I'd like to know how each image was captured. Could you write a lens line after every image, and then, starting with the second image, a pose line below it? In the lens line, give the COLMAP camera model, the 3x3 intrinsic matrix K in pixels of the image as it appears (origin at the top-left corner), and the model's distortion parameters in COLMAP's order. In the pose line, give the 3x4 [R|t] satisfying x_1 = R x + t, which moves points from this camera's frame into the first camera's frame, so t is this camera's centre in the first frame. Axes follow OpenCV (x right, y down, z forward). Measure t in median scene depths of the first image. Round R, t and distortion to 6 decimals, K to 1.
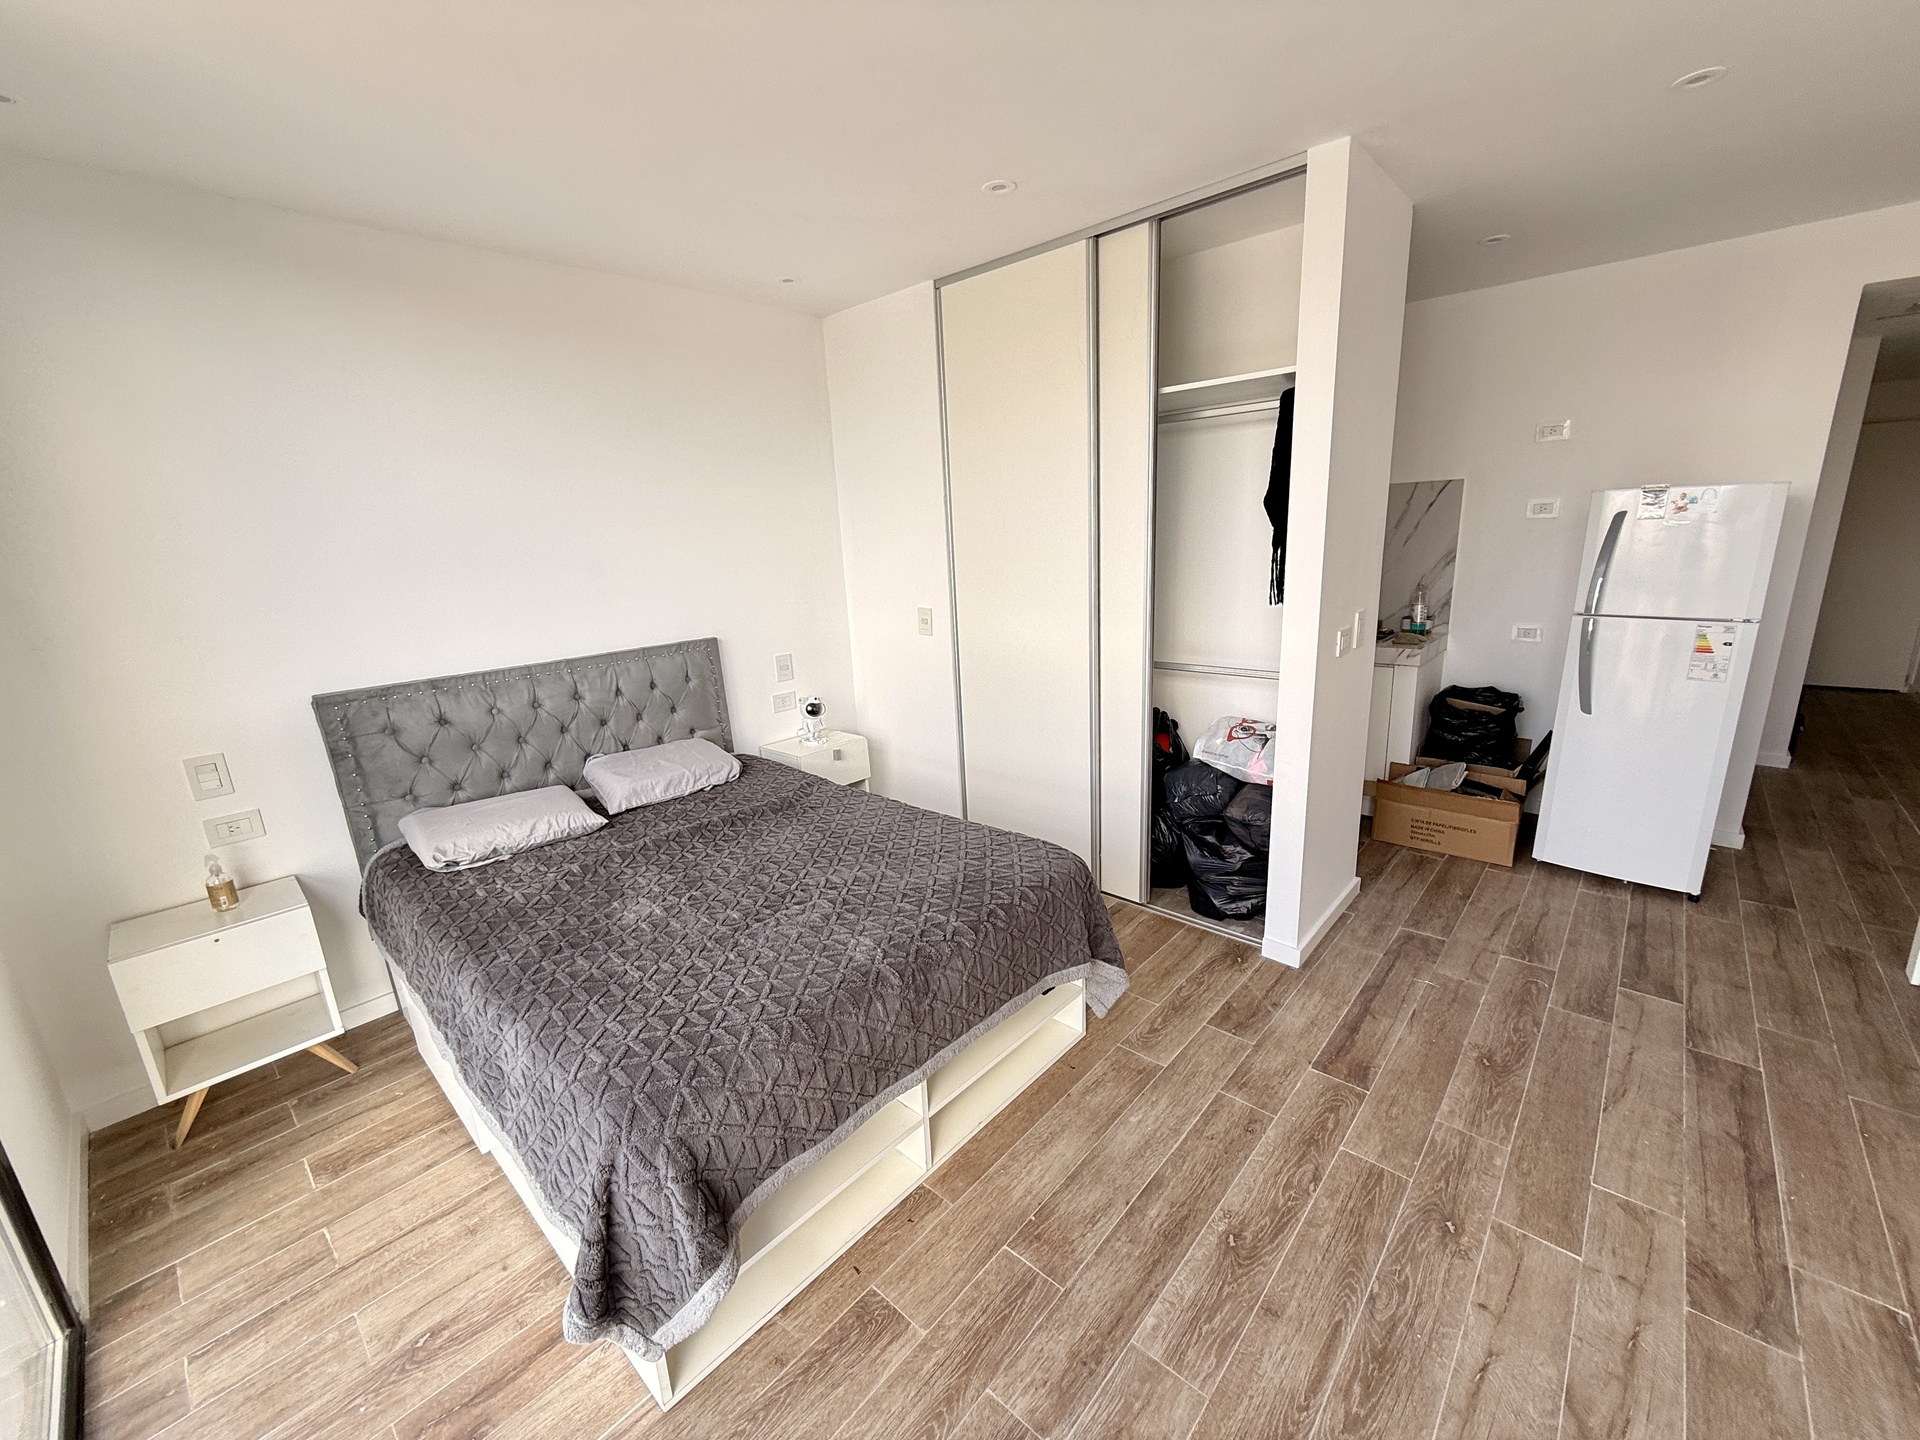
lens RADIAL K [[760.8, 0, 966.9], [0, 760.8, 722.7], [0, 0, 1]] dist [-0.001825, 0.000315]
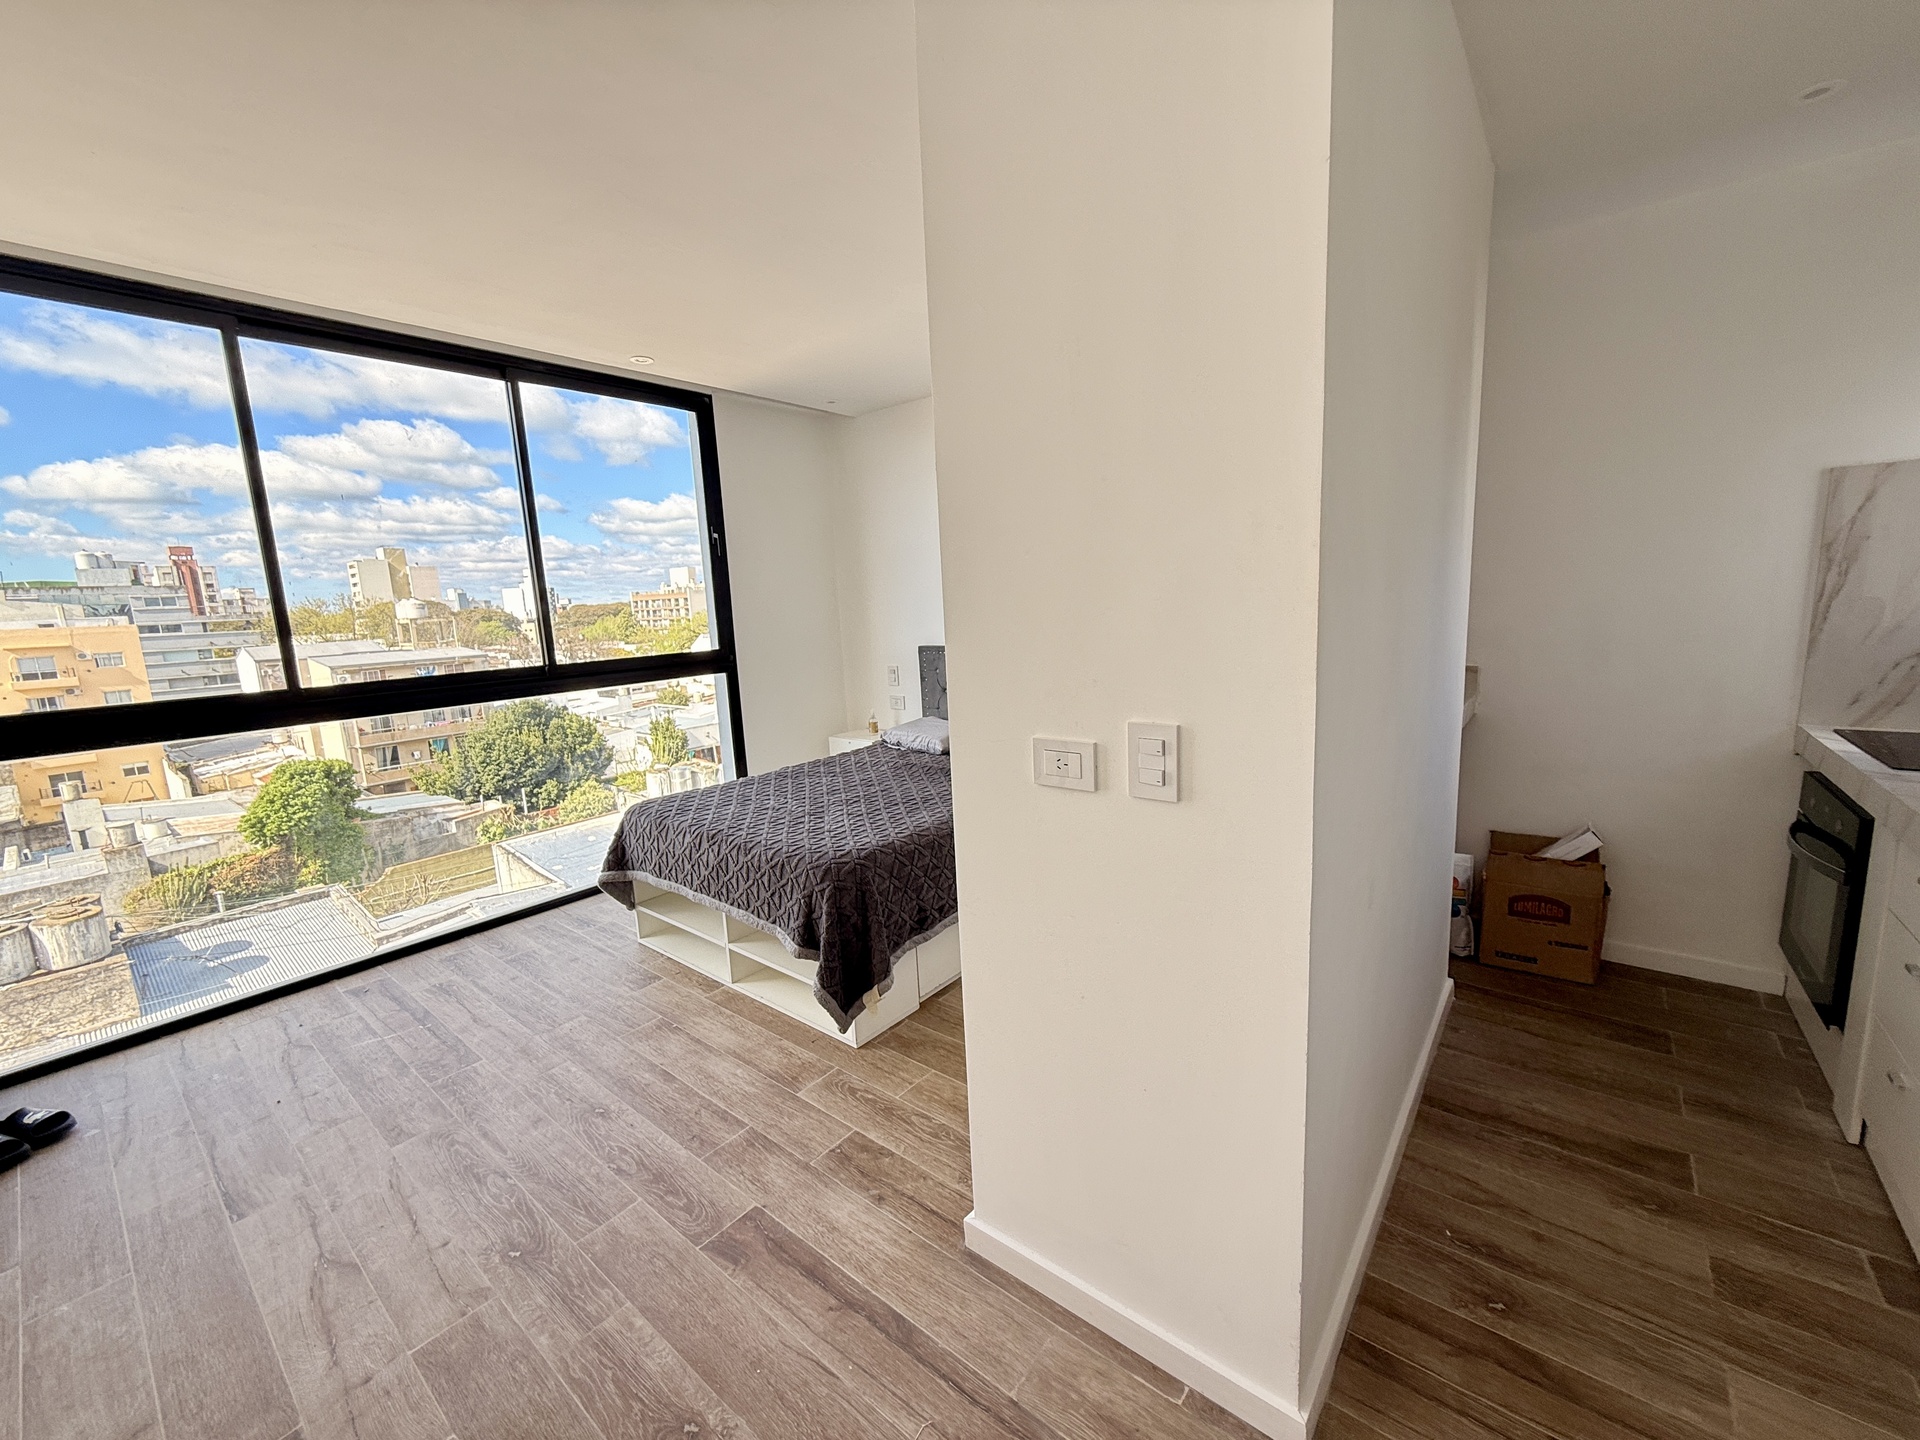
lens RADIAL K [[763.7, 0, 966.8], [0, 763.7, 721.7], [0, 0, 1]] dist [-0.000879, -0.000260]
pose [[0.059204, 0.202228, -0.977547, 1.131765], [-0.206676, 0.960530, 0.186190, -0.245908], [0.976617, 0.191012, 0.098663, 1.005851]]
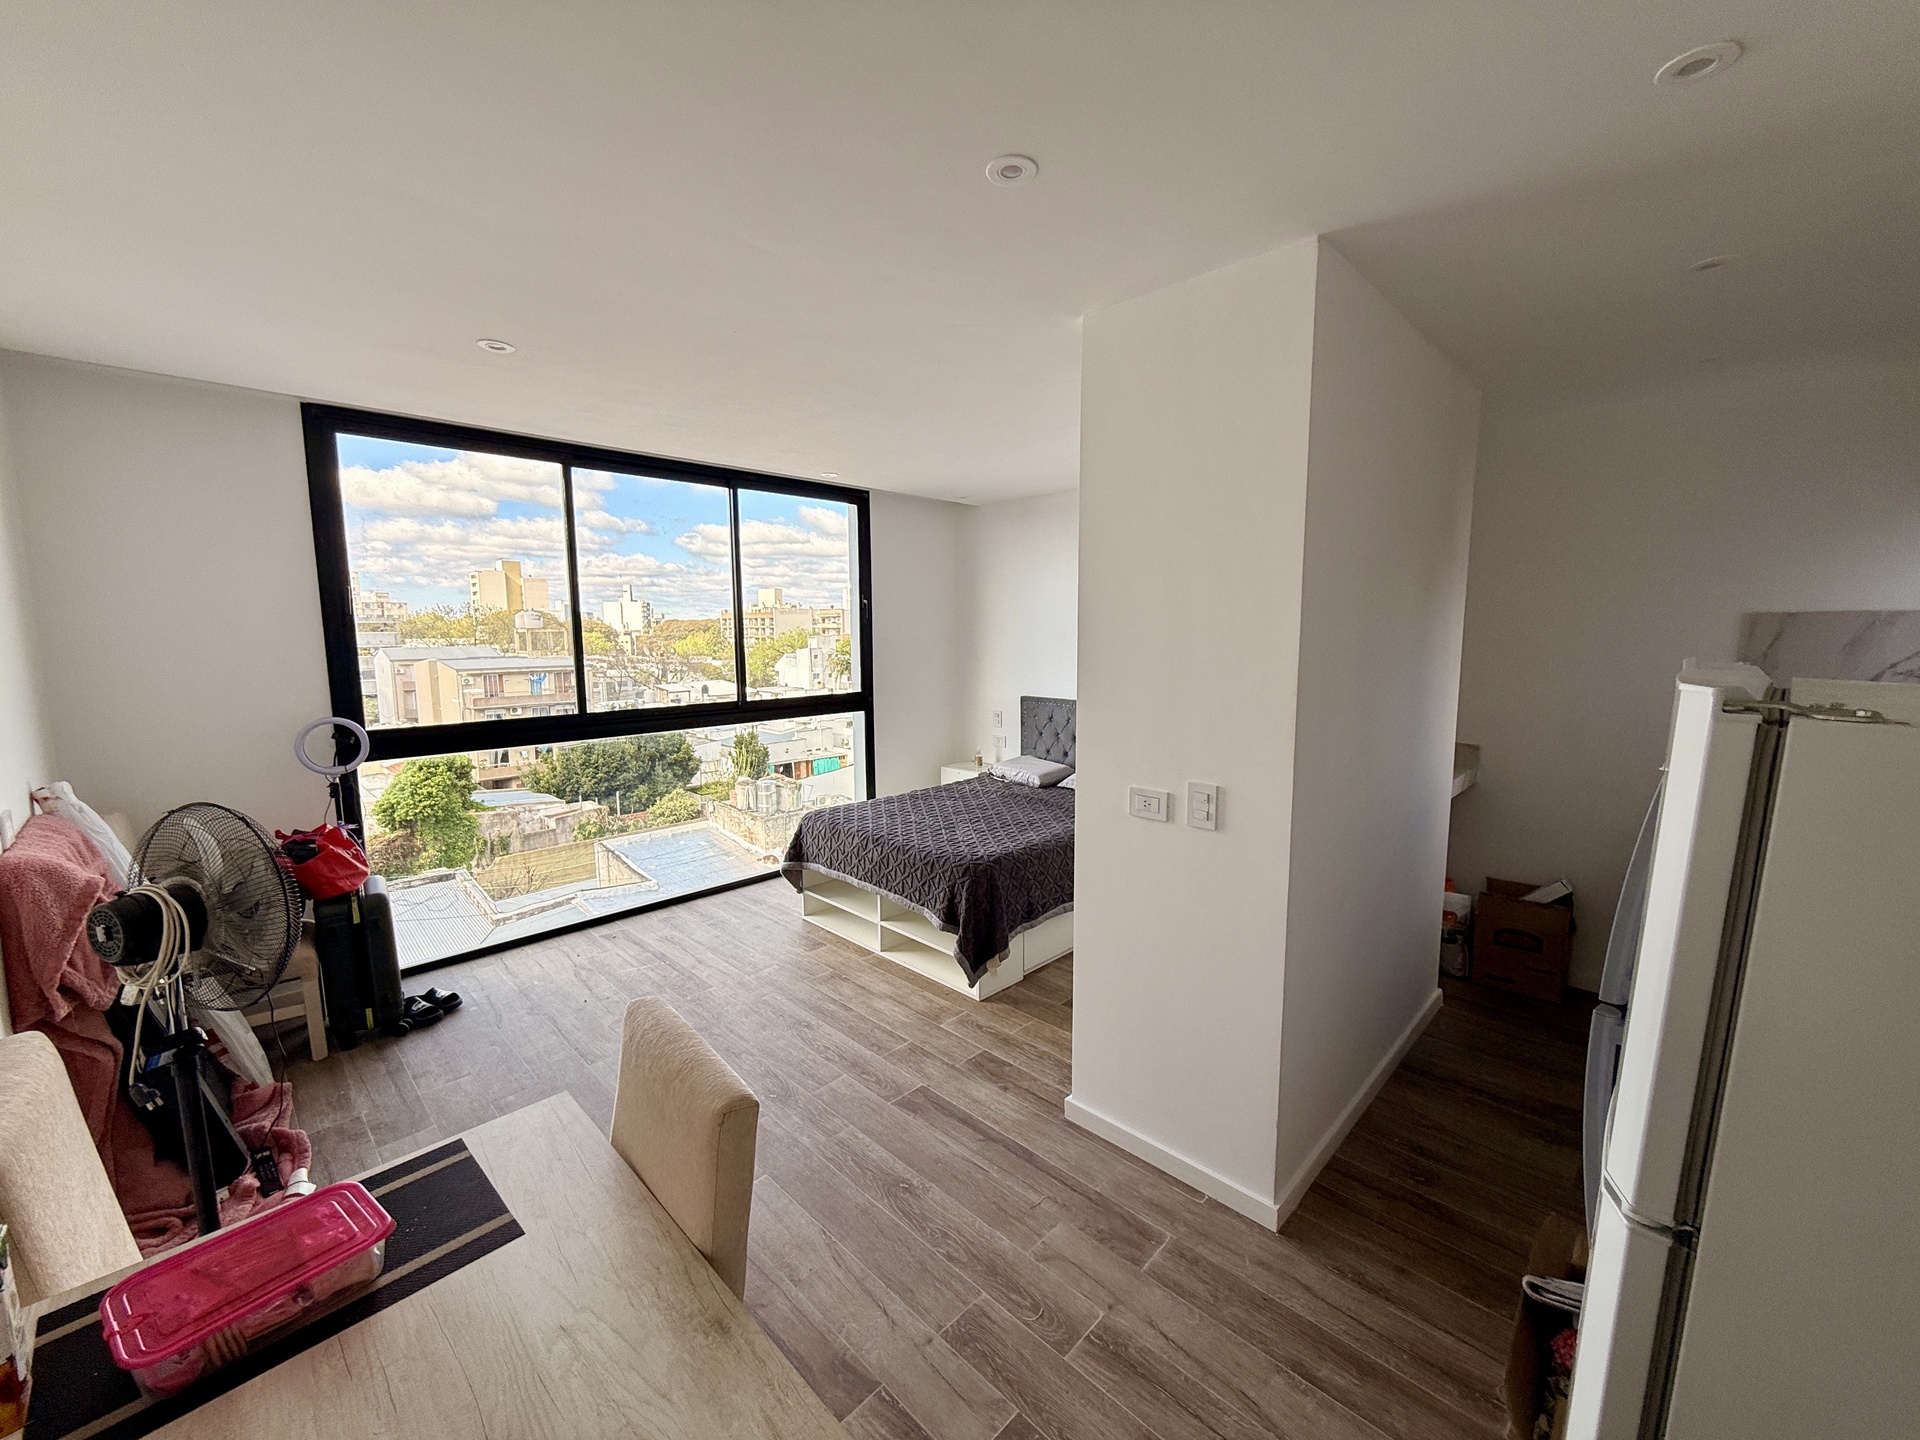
lens RADIAL K [[760.8, 0, 966.9], [0, 760.8, 722.7], [0, 0, 1]] dist [-0.001825, 0.000315]
pose [[-0.039972, 0.168143, -0.984952, 1.521017], [-0.242592, 0.954613, 0.172809, -0.332453], [0.969305, 0.245849, 0.002632, 0.889417]]
